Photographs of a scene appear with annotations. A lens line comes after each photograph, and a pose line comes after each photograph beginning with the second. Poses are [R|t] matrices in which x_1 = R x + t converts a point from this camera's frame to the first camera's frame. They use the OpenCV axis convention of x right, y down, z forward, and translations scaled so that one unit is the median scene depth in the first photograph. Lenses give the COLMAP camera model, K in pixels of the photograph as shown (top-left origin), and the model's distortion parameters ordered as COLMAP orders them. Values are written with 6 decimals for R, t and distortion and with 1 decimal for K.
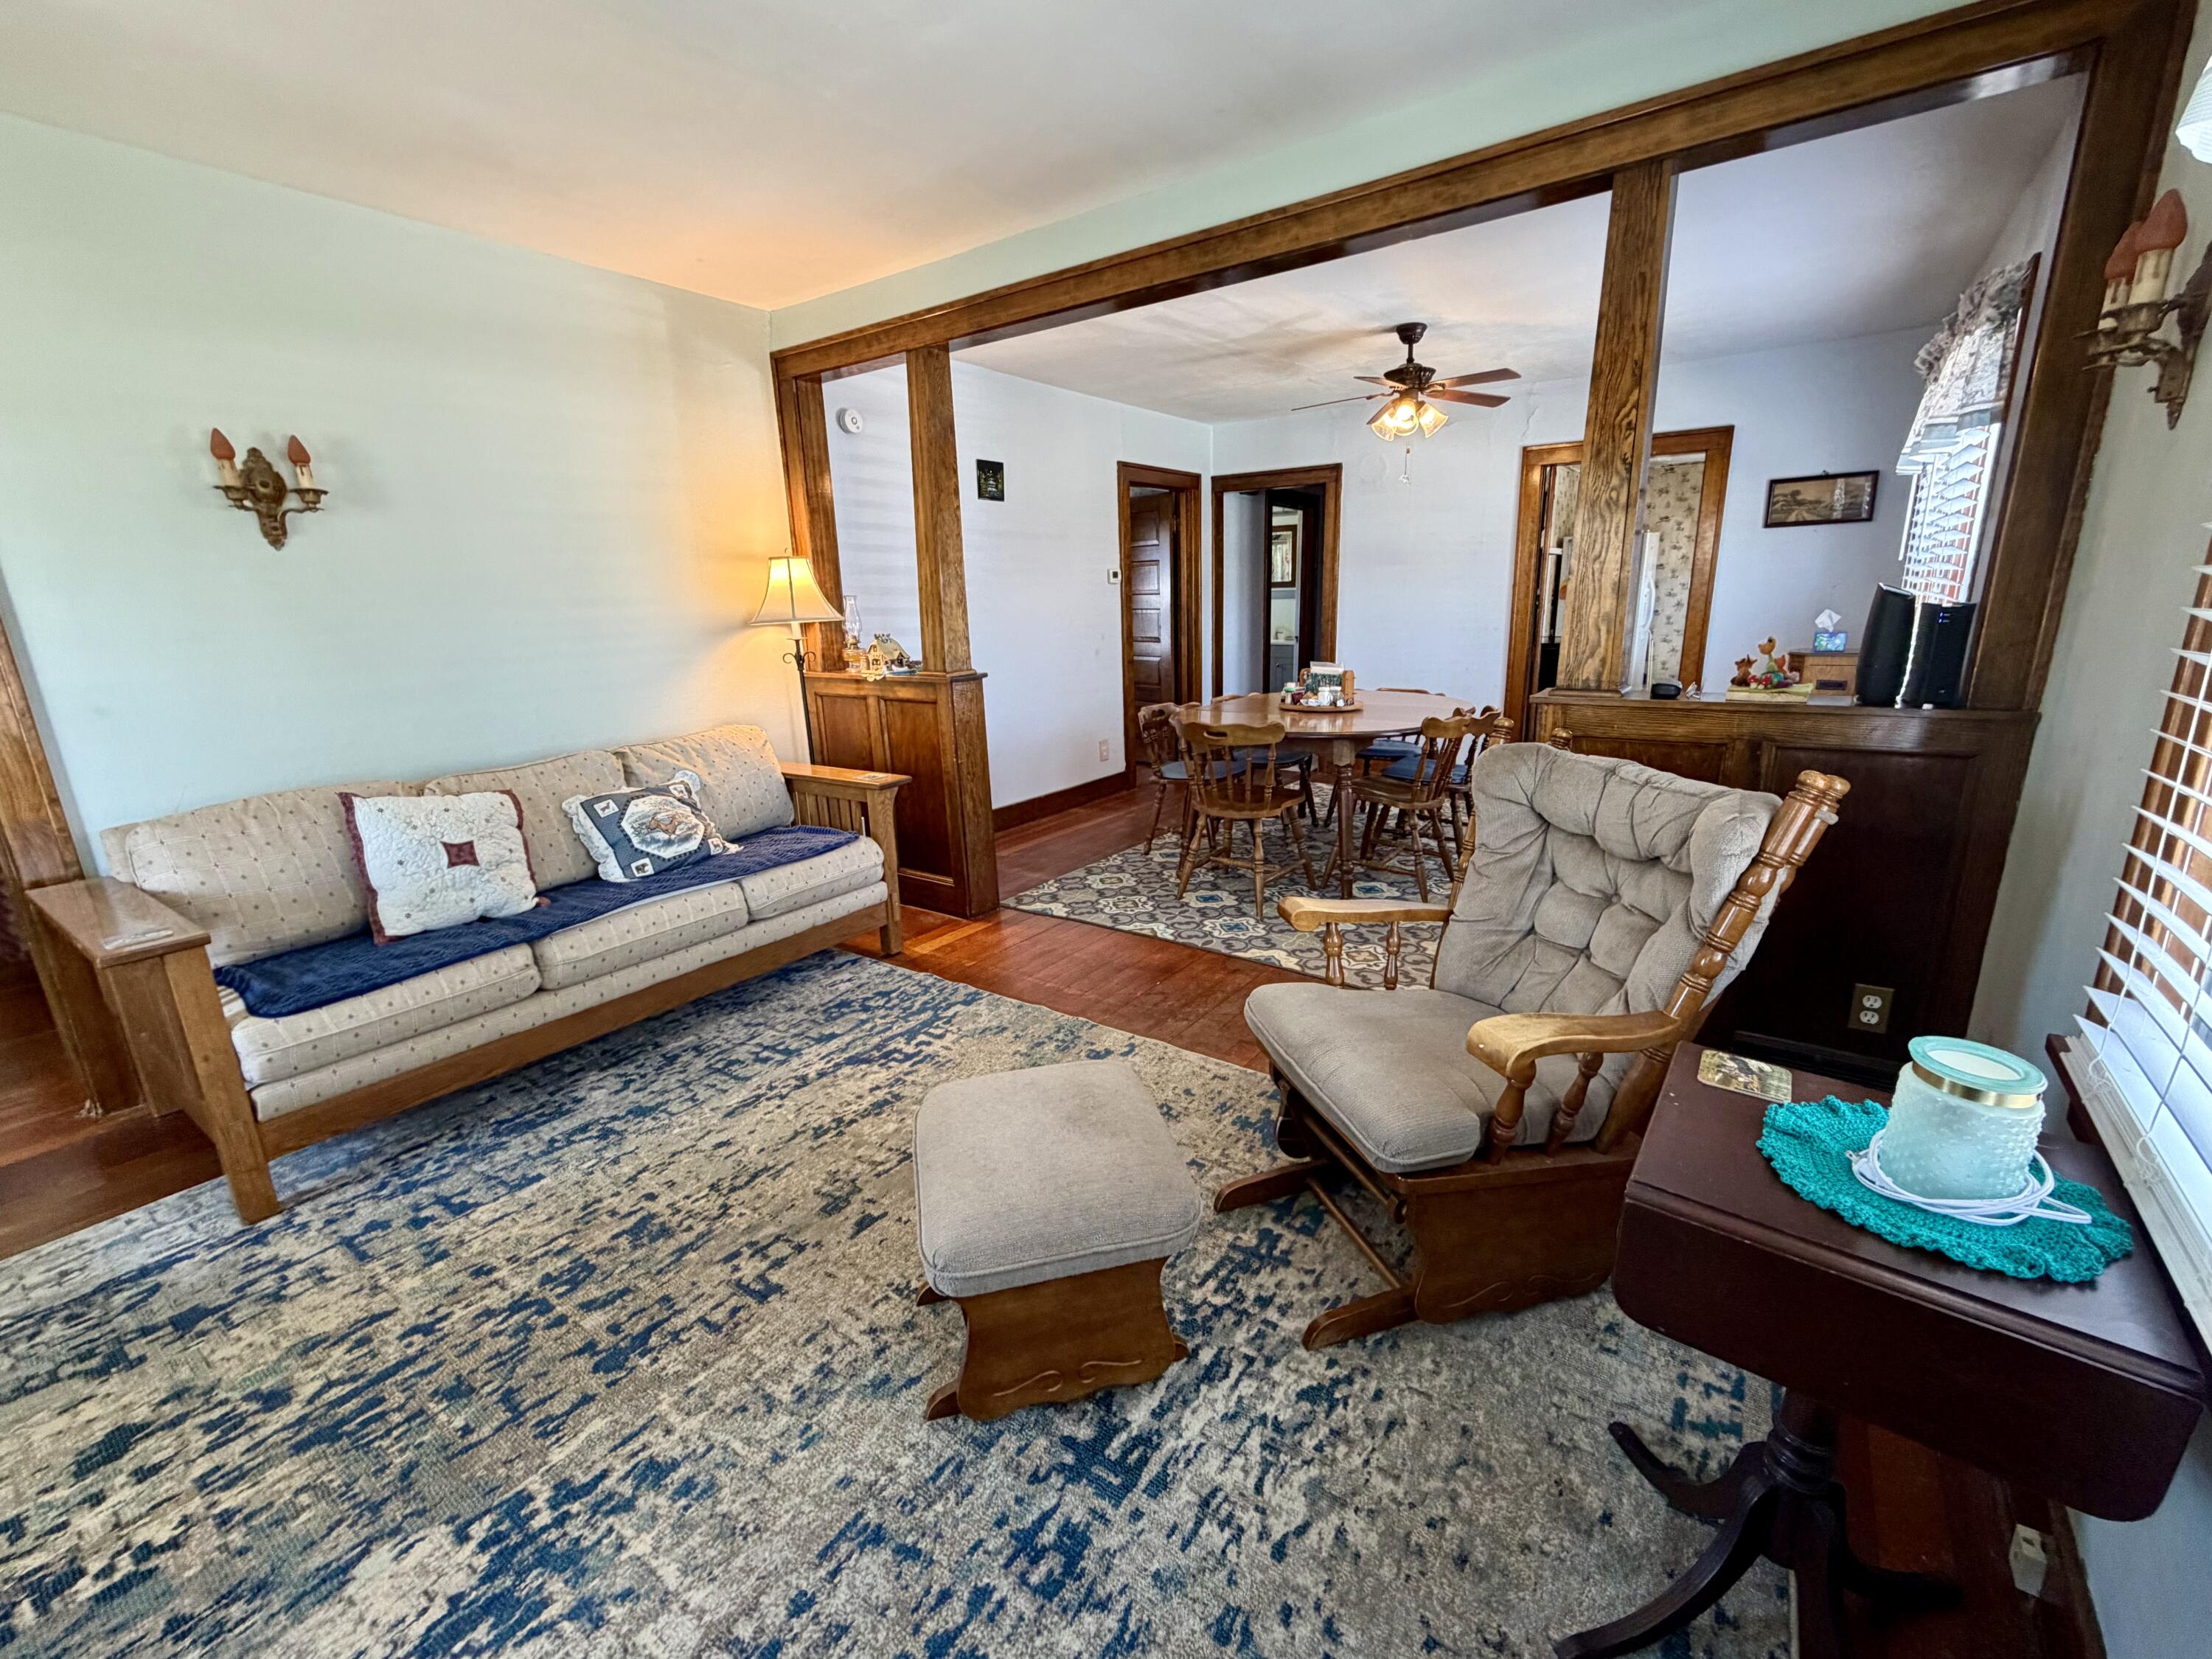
lens RADIAL K [[916.2, 0, 1104.7], [0, 916.2, 828.9], [0, 0, 1]] dist [-0.000096, 0.000592]
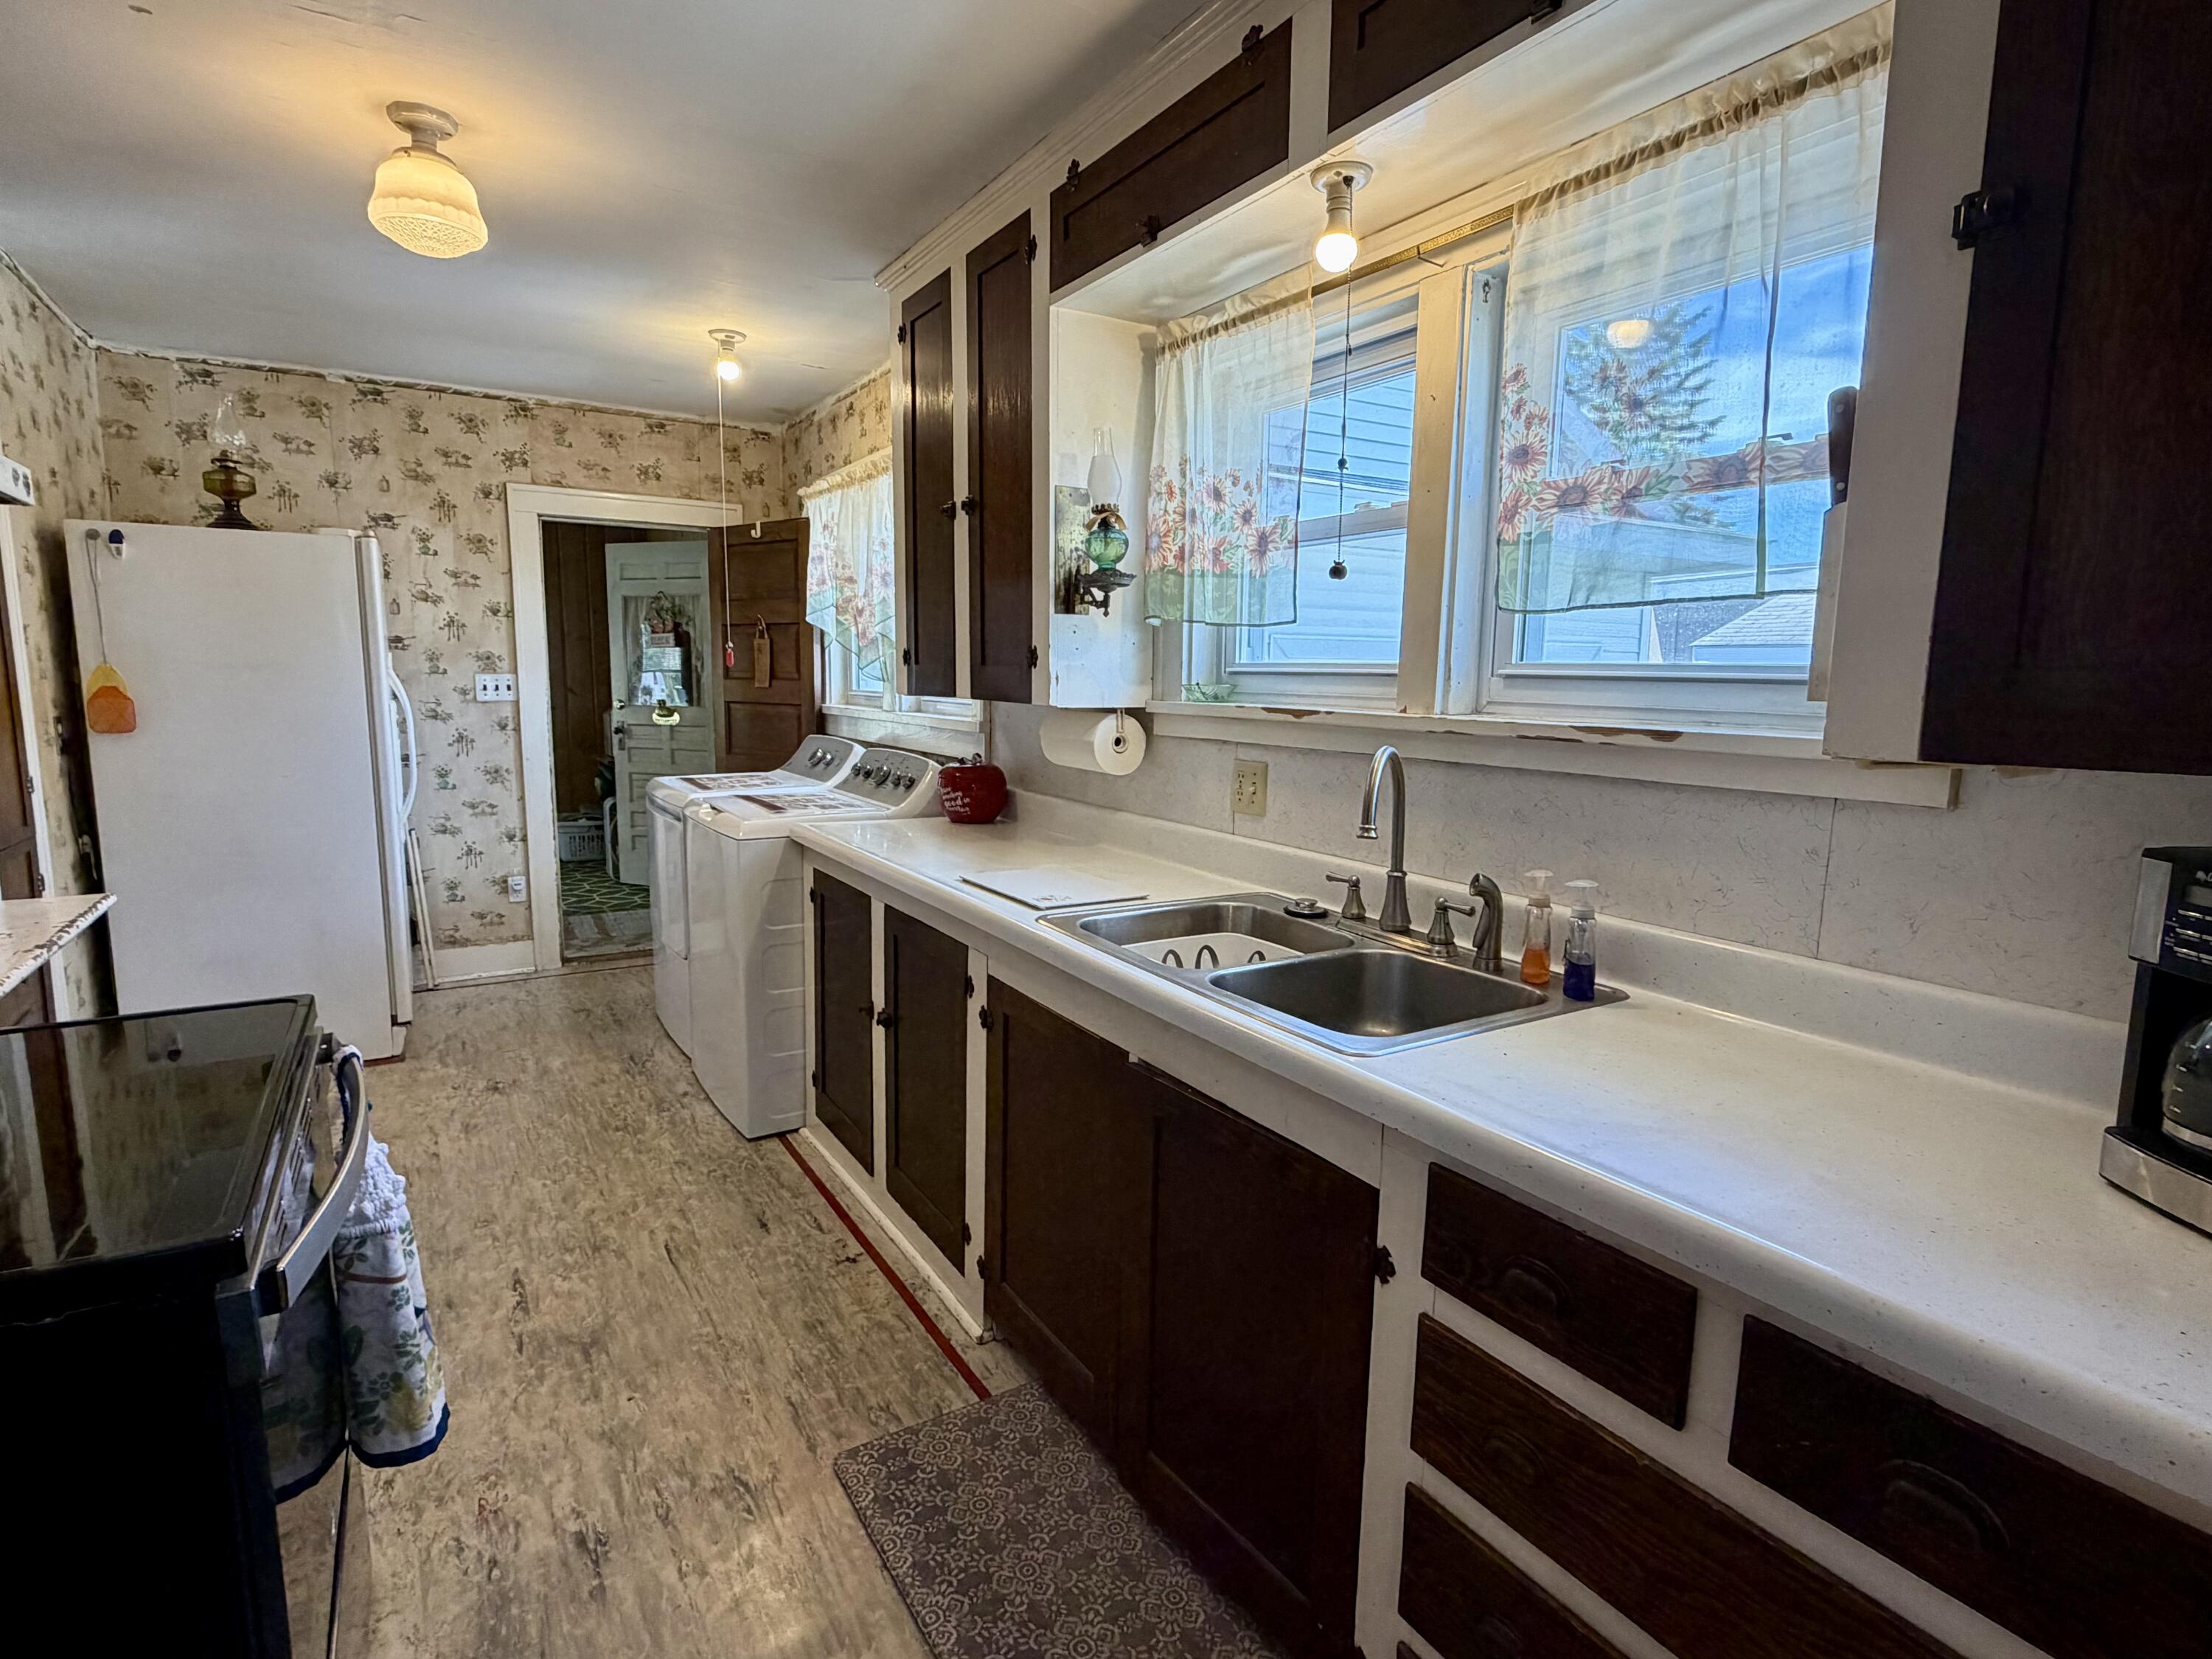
lens RADIAL K [[1116.1, 0, 1102.4], [0, 1116.1, 829.0], [0, 0, 1]] dist [0.001336, -0.000615]
pose [[0.382757, -0.092896, 0.919167, 1.052174], [0.207272, 0.978203, 0.012551, -0.574143], [-0.900298, 0.185713, 0.393668, 2.089742]]
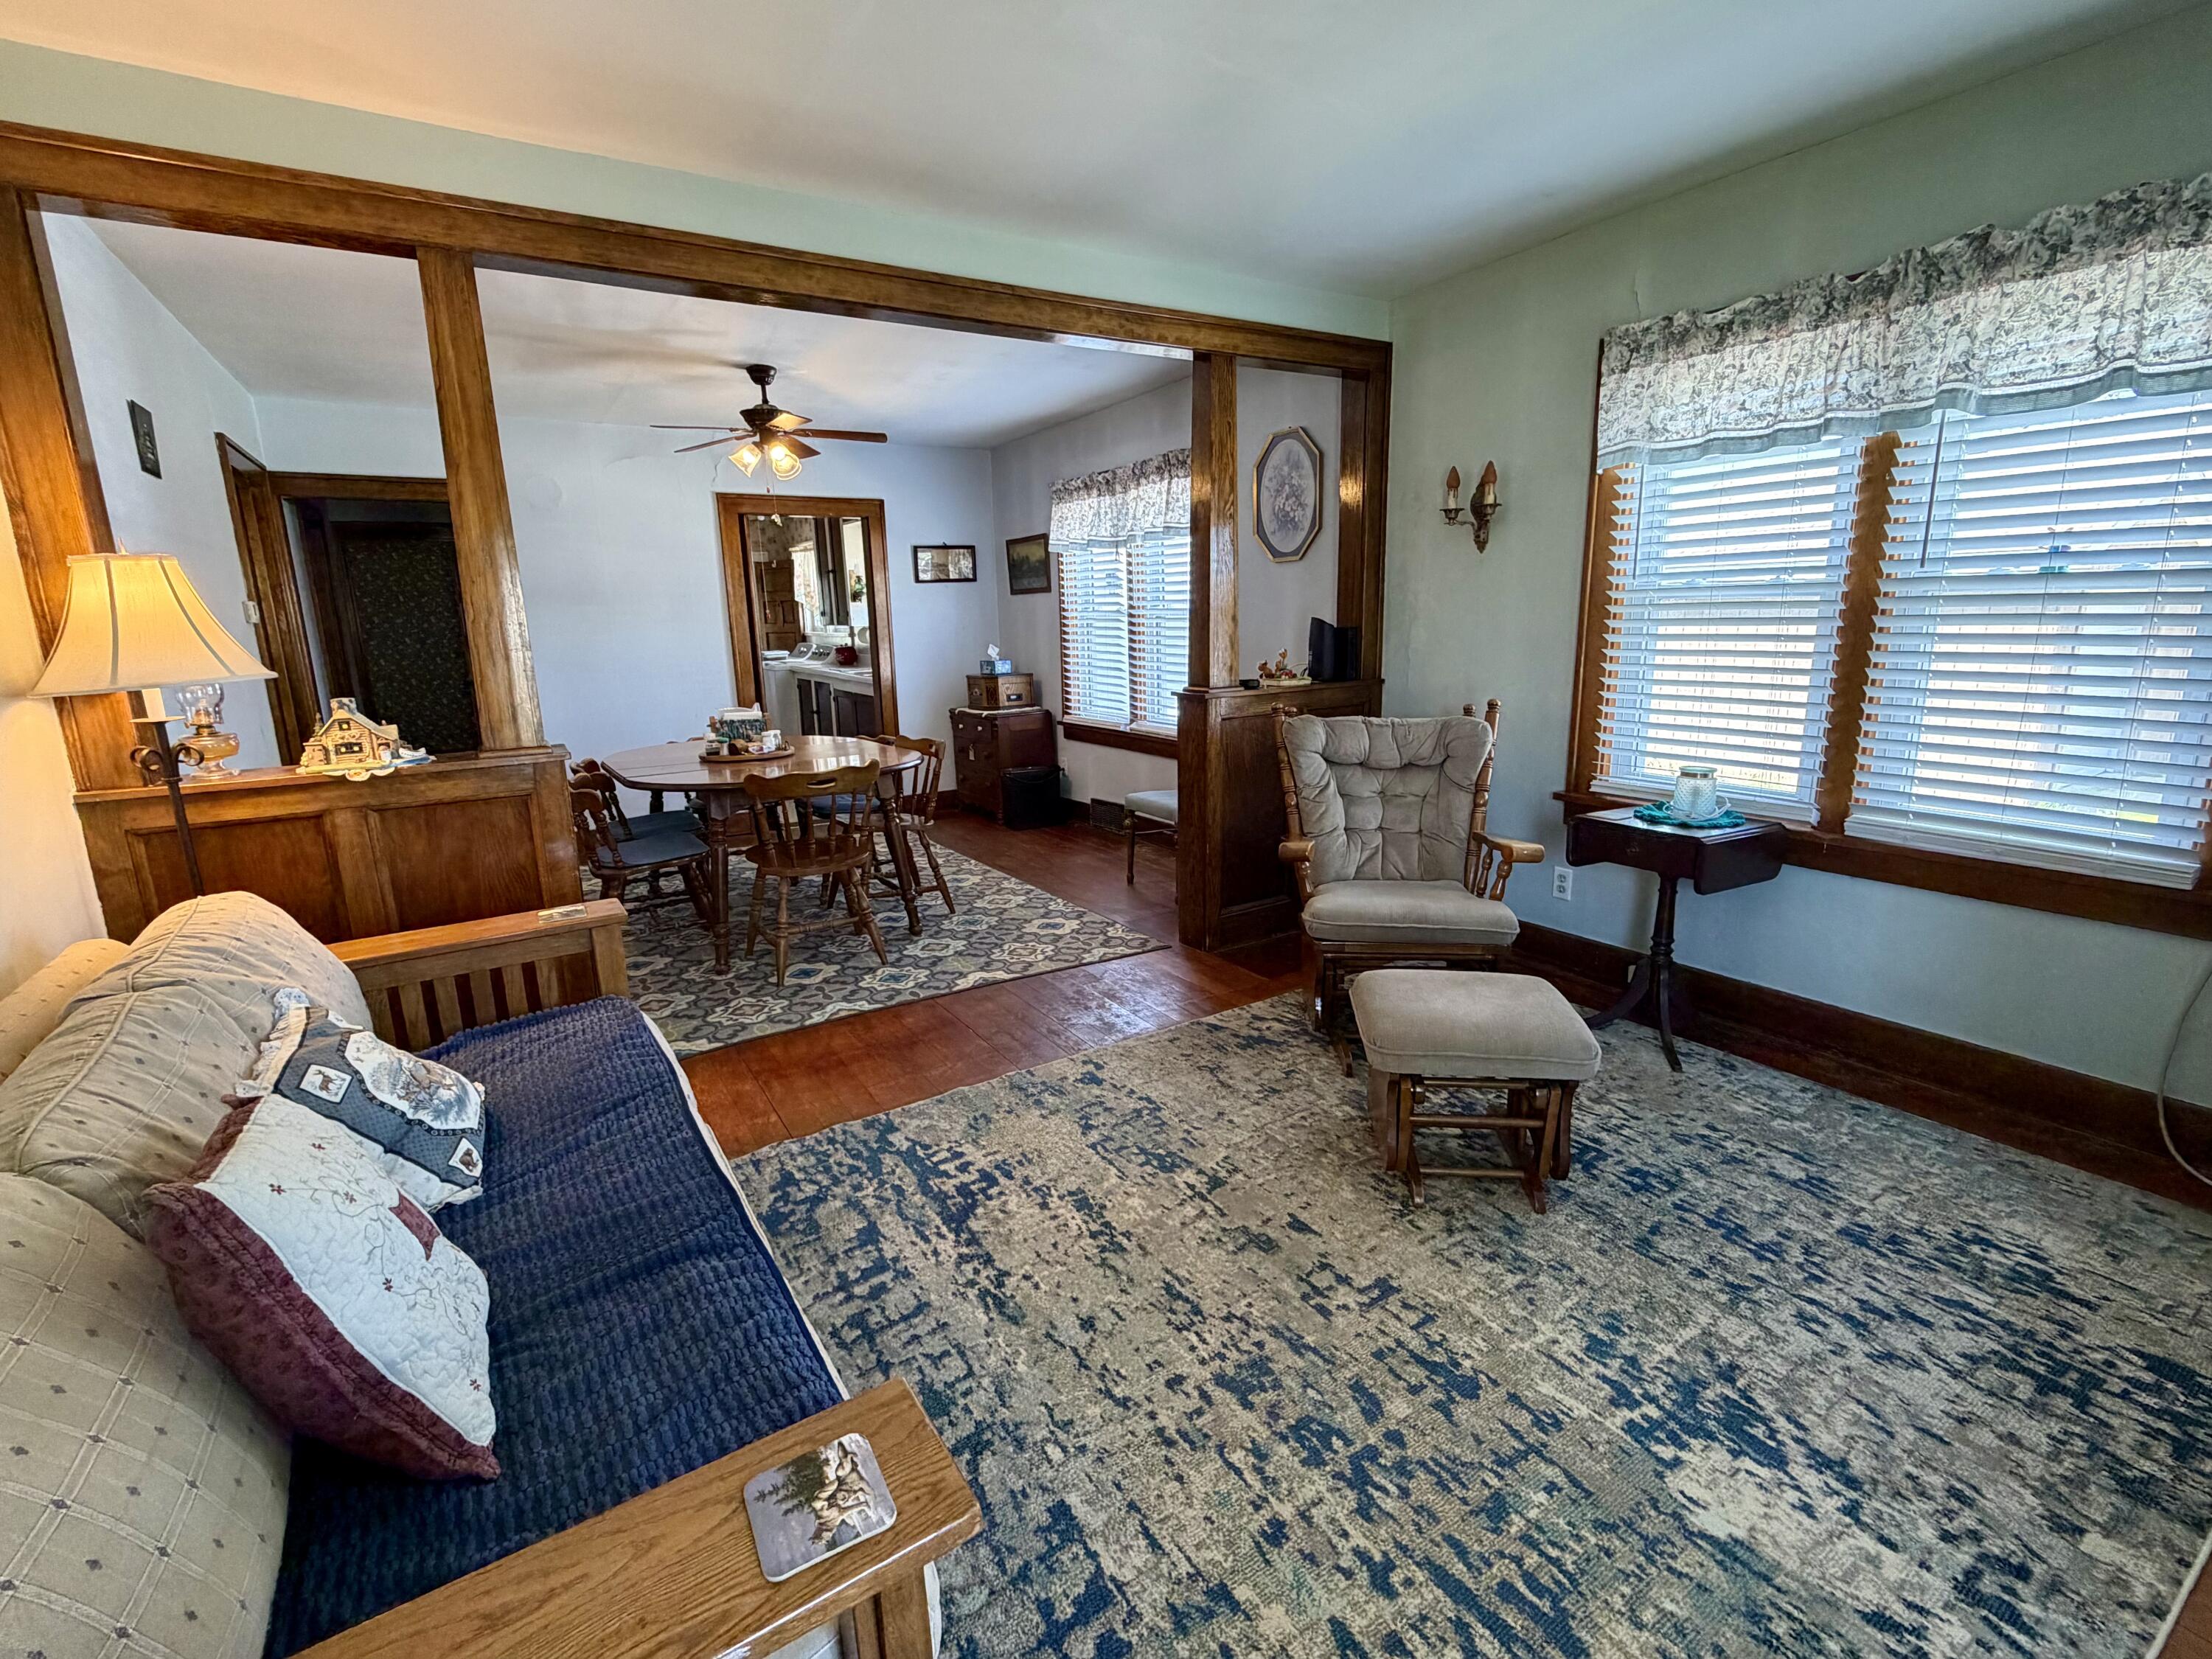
lens RADIAL K [[1009.9, 0, 1106.0], [0, 1009.9, 829.5], [0, 0, 1]] dist [0.001976, -0.000266]
pose [[0.378085, -0.178289, 0.908441, -0.940242], [0.245672, 0.965421, 0.087225, -0.104794], [-0.892579, 0.190201, 0.408811, 0.480691]]
